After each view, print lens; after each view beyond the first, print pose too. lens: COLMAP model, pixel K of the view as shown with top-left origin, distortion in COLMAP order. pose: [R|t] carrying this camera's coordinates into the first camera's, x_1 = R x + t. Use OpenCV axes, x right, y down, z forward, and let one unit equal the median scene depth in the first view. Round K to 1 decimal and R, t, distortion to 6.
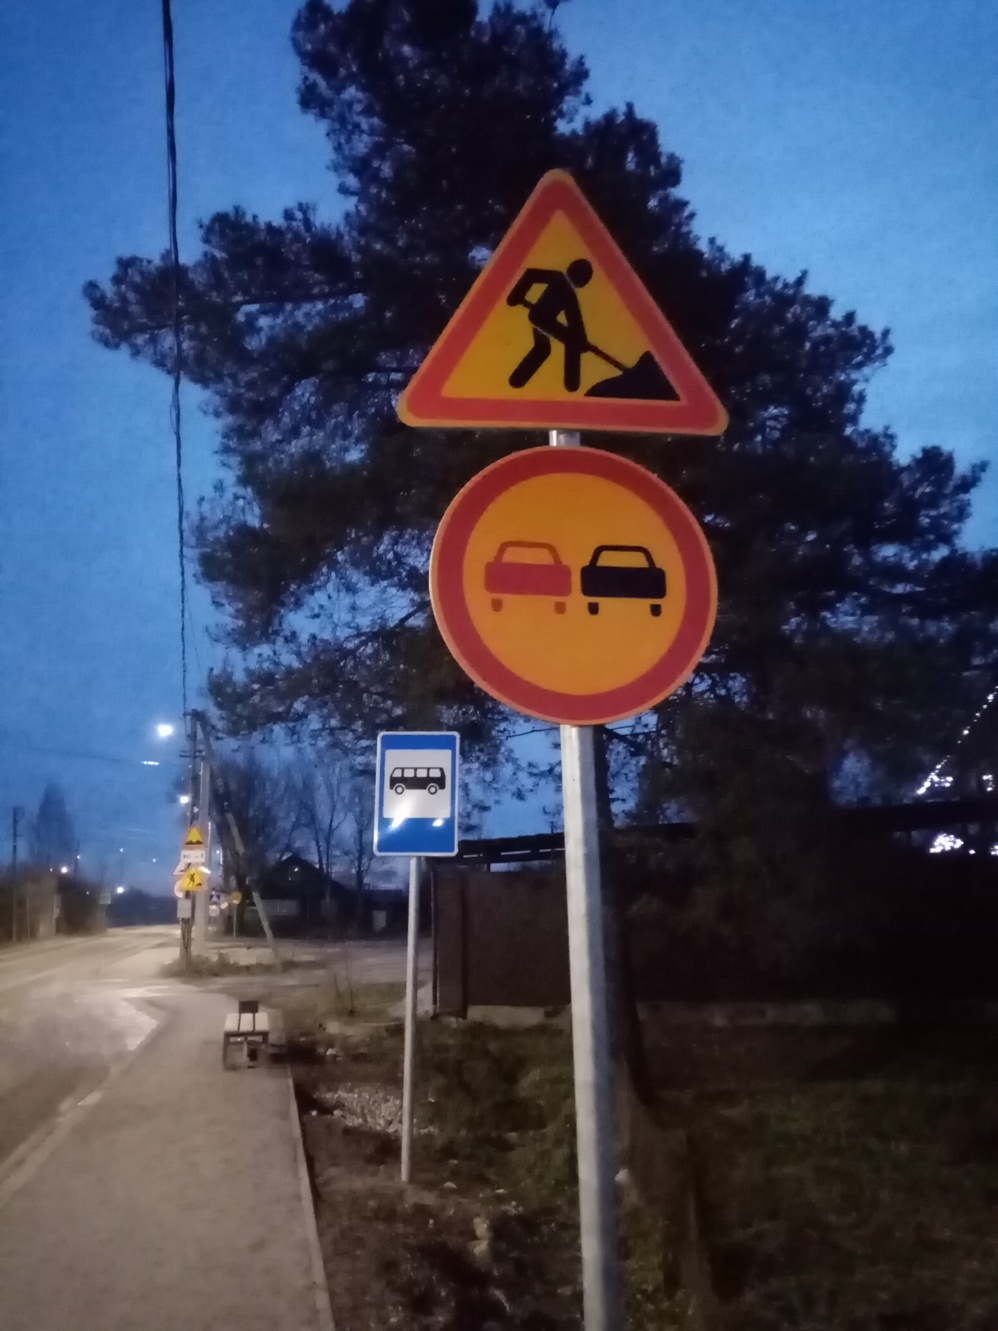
lens RADIAL K [[1005.1, 0, 499.7], [0, 1005.1, 662.3], [0, 0, 1]] dist [0.002258, -0.001750]
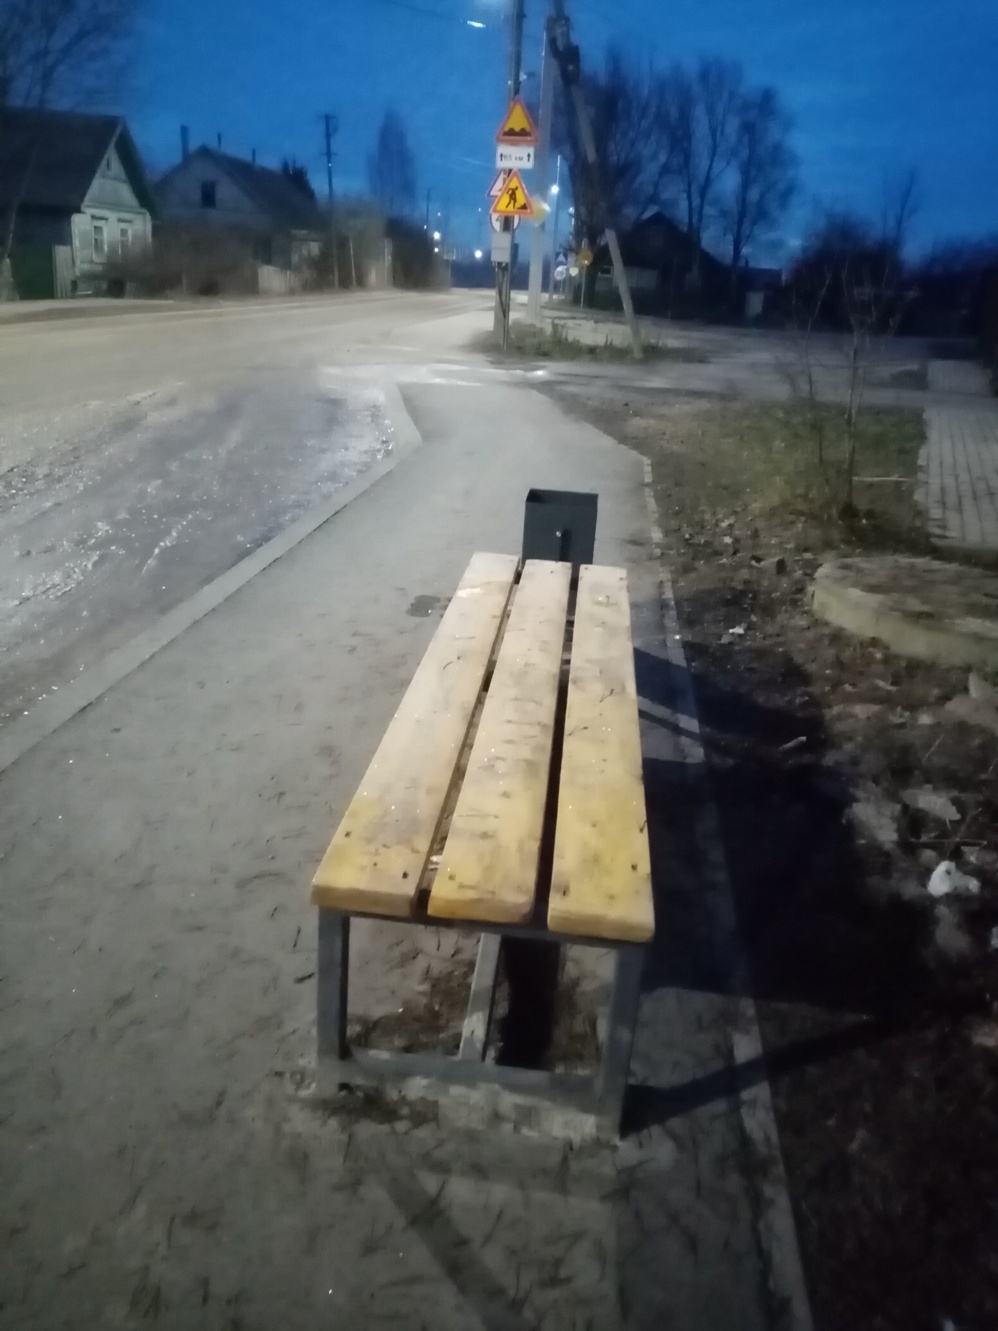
lens RADIAL K [[1005.1, 0, 500.5], [0, 1005.1, 663.7], [0, 0, 1]] dist [0.002258, -0.001750]
pose [[0.942099, 0.191370, -0.275365, -0.035408], [-0.003964, 0.827466, 0.561501, 0.042862], [0.335310, -0.527899, 0.780314, 0.146994]]
